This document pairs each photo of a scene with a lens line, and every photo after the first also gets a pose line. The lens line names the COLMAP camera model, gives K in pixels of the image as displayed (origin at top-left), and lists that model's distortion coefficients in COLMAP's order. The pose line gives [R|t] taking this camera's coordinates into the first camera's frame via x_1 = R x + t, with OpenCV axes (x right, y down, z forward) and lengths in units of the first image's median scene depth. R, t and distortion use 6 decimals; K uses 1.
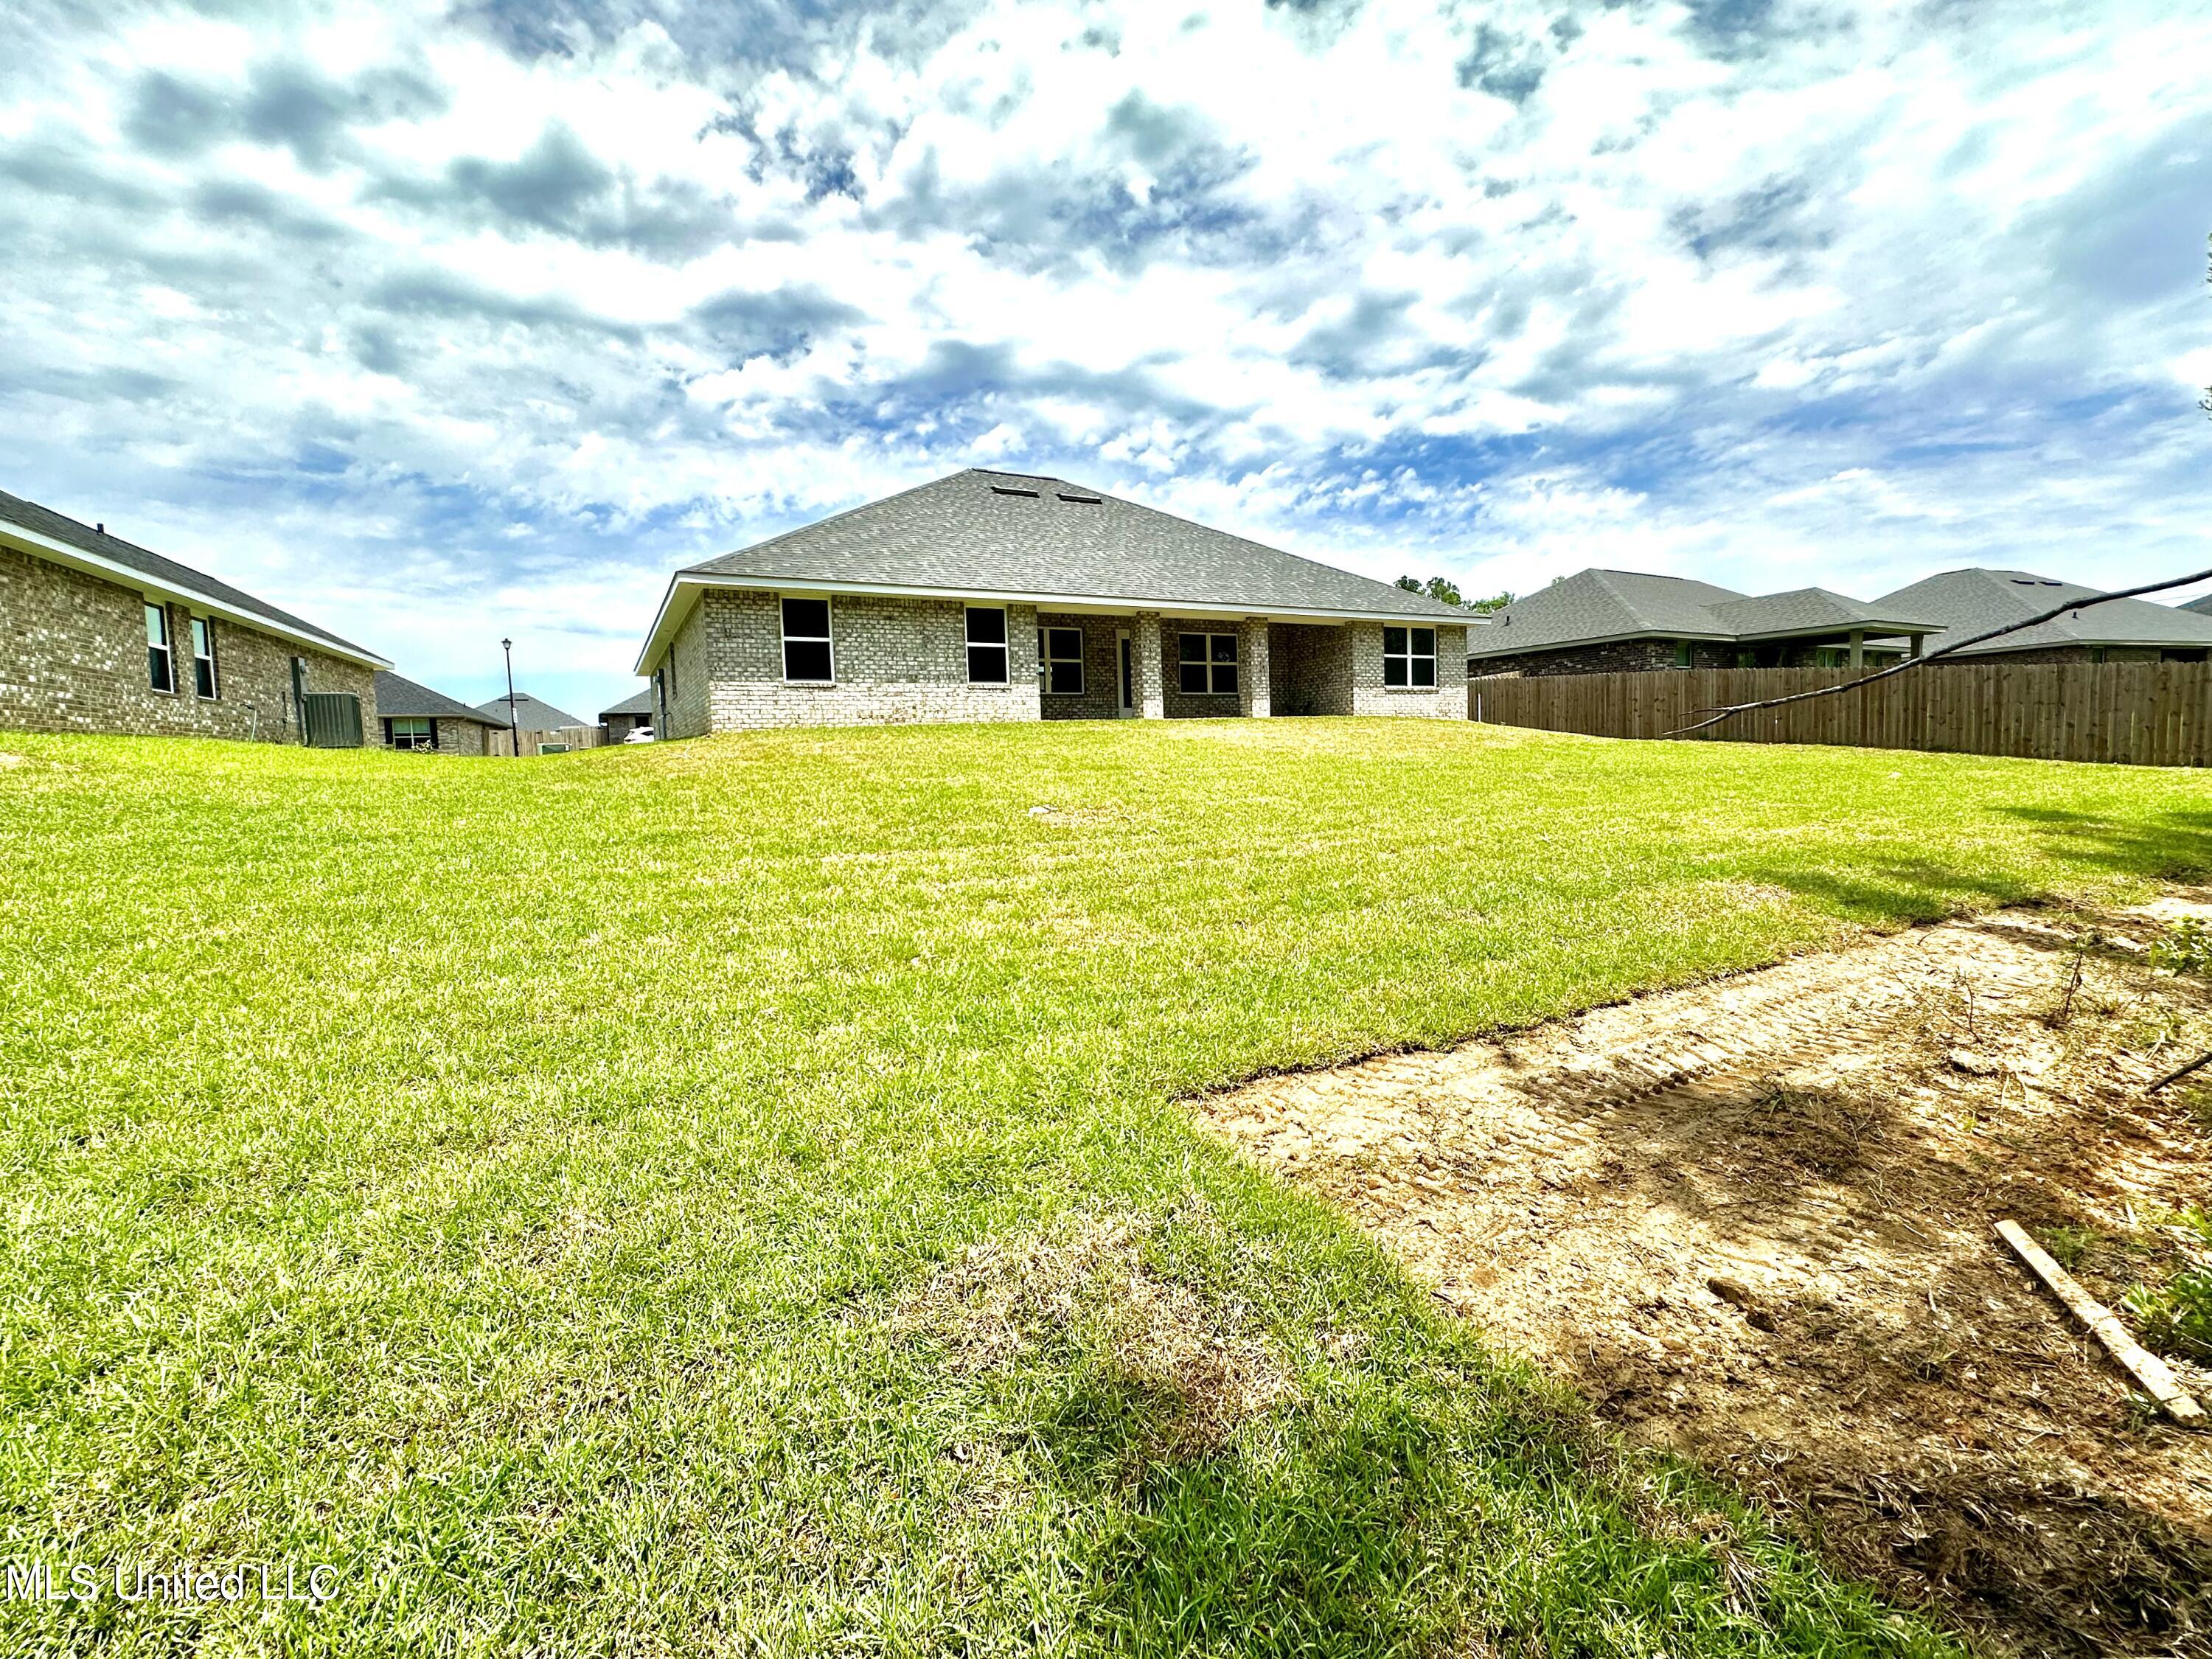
lens RADIAL K [[964.1, 0, 1122.6], [0, 964.1, 871.2], [0, 0, 1]] dist [-0.010336, 0.001801]
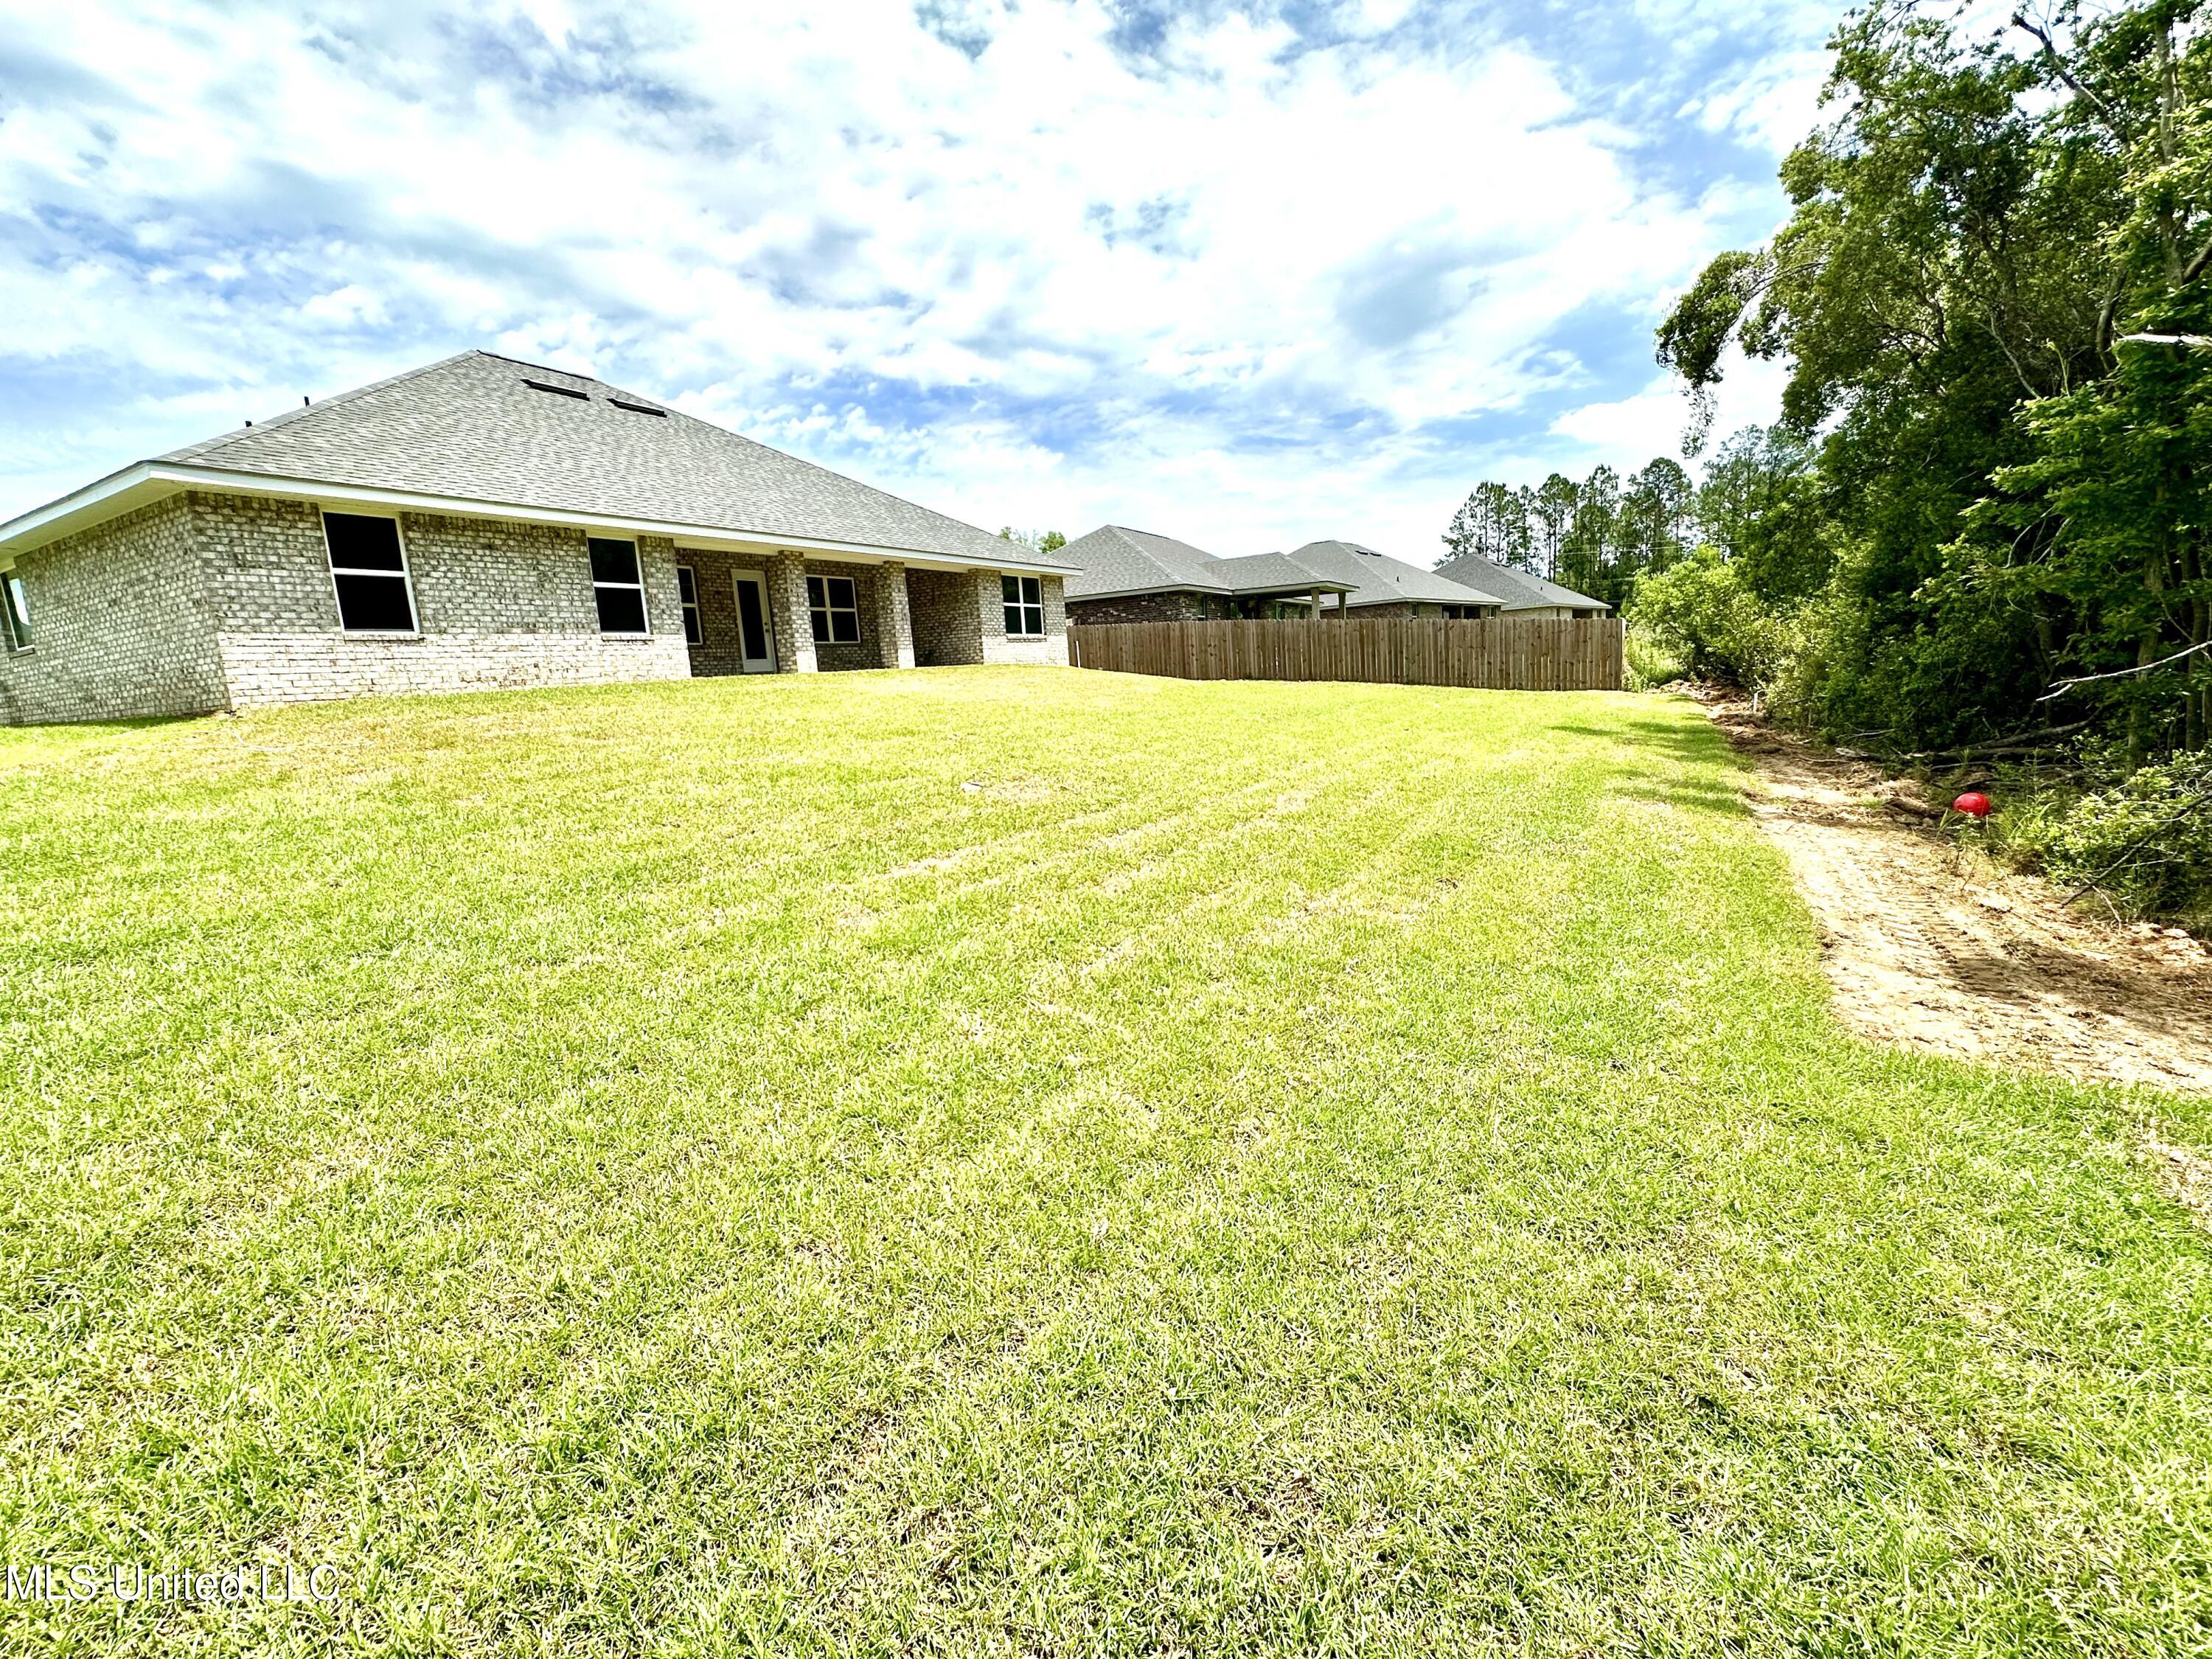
lens RADIAL K [[964.1, 0, 1103.2], [0, 964.1, 843.9], [0, 0, 1]] dist [-0.010336, 0.001801]
pose [[0.845060, -0.112633, 0.522673, -0.167808], [0.094859, 0.993635, 0.060754, -0.021368], [-0.526189, -0.001761, 0.850366, 0.071686]]
